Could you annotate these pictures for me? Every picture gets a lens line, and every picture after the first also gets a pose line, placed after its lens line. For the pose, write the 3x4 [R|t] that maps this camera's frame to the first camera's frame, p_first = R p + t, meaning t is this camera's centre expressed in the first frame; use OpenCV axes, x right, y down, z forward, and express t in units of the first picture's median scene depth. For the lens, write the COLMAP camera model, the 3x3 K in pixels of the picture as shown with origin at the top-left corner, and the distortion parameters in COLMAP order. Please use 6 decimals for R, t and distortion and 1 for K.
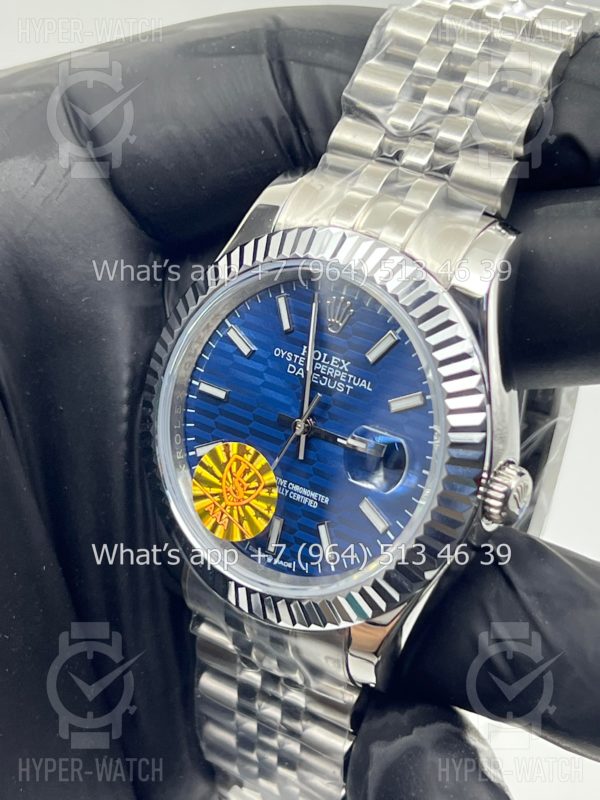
lens RADIAL K [[1881.6, 0, 318.9], [0, 1881.6, 434.6], [0, 0, 1]] dist [0.210223, 0.000000]
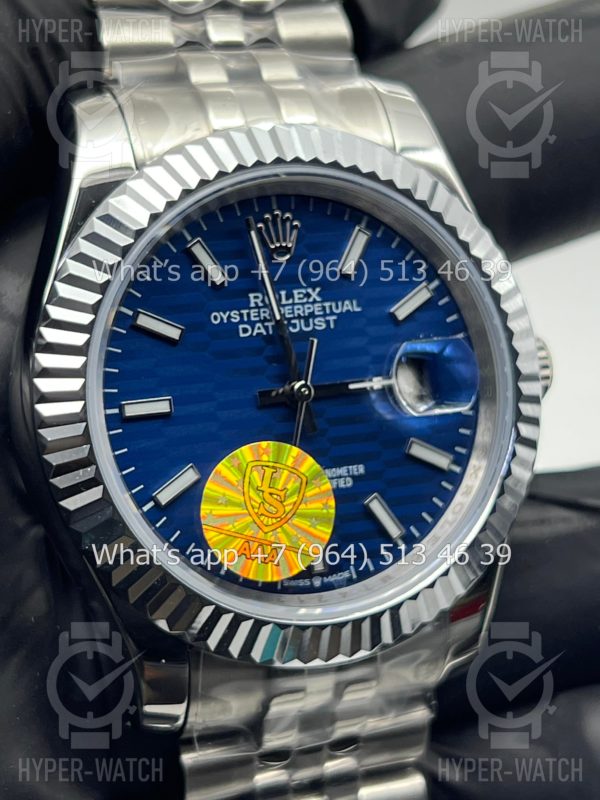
lens RADIAL K [[1881.6, 0, 299.3], [0, 1881.6, 400.5], [0, 0, 1]] dist [0.210223, 0.000000]
pose [[0.550763, -0.316015, 0.772524, -0.579917], [0.410508, 0.908433, 0.078944, -0.059447], [-0.726735, 0.273648, 0.630059, 0.529817]]
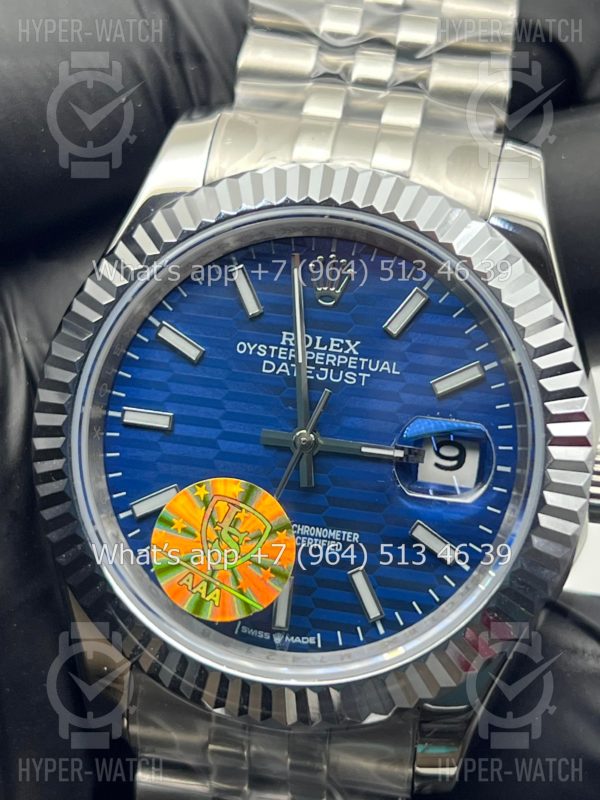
lens RADIAL K [[1881.6, 0, 292.6], [0, 1881.6, 404.7], [0, 0, 1]] dist [0.210223, 0.000000]
pose [[0.911176, -0.125881, 0.392316, -0.289384], [0.175881, 0.979906, -0.094075, 0.048335], [-0.372591, 0.154720, 0.915007, 0.343953]]
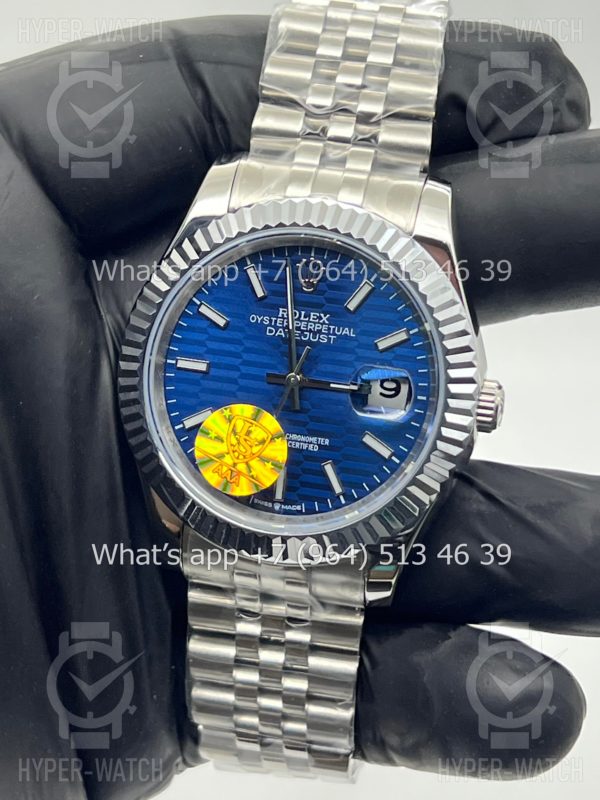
lens RADIAL K [[1881.6, 0, 294.5], [0, 1881.6, 408.5], [0, 0, 1]] dist [0.210223, 0.000000]
pose [[0.924348, -0.152901, 0.349574, -0.393618], [0.176066, 0.983746, -0.035272, 0.050899], [-0.338499, 0.094152, 0.936245, -0.030366]]
